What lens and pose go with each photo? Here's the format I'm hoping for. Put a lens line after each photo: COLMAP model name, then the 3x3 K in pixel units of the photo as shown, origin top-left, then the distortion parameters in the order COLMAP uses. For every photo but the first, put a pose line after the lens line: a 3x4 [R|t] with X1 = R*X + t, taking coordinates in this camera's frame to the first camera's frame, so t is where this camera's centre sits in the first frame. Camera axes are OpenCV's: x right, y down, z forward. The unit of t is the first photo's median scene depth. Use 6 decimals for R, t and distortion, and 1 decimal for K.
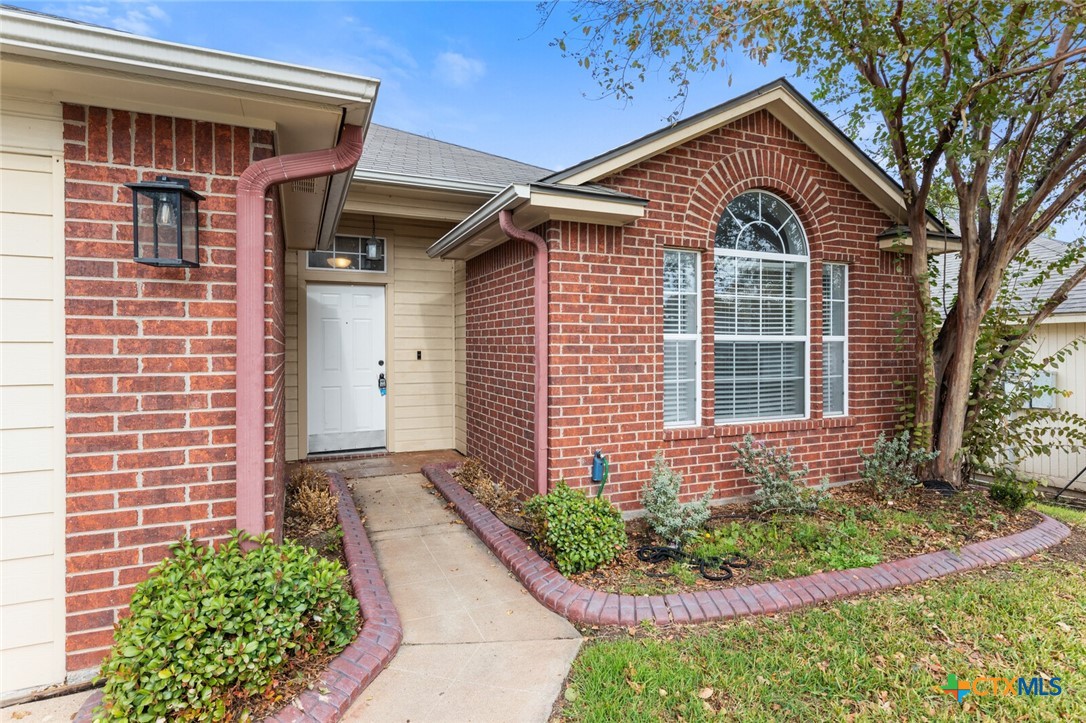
lens RADIAL K [[554.7, 0, 544.0], [0, 554.7, 347.0], [0, 0, 1]] dist [-0.003333, 0.000222]
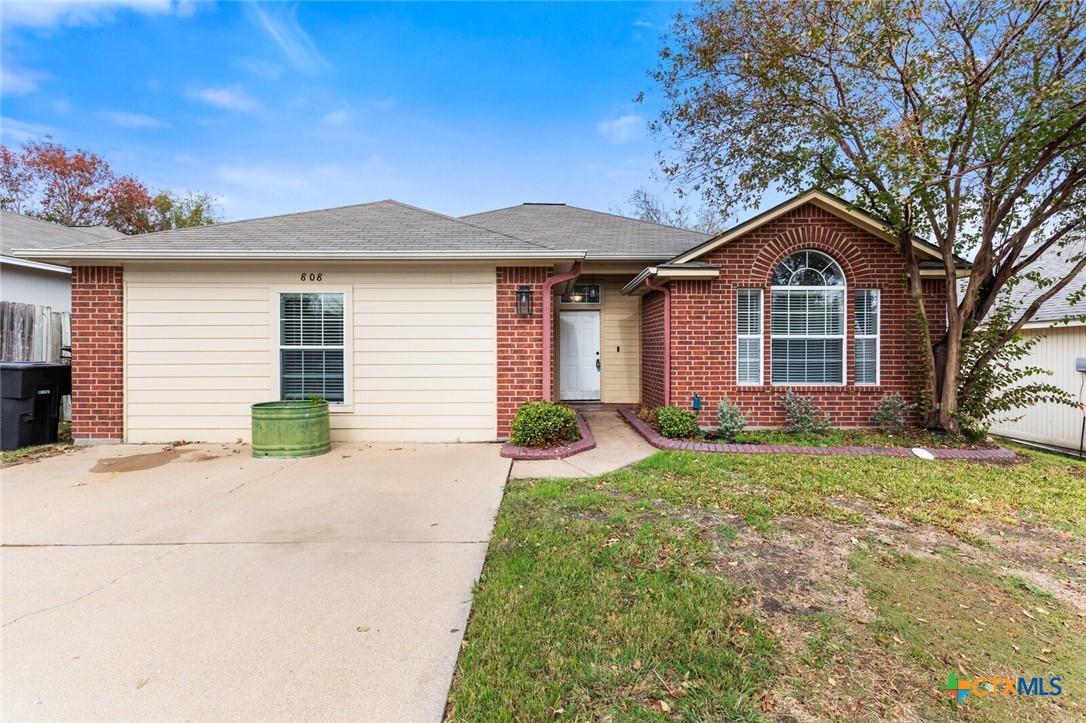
lens RADIAL K [[492.8, 0, 544.8], [0, 492.8, 356.2], [0, 0, 1]] dist [0.003636, -0.000621]
pose [[0.912464, 0.004631, -0.409132, 0.305570], [-0.001085, 0.999960, 0.008898, 0.035435], [0.409156, -0.007675, 0.912432, -0.793095]]
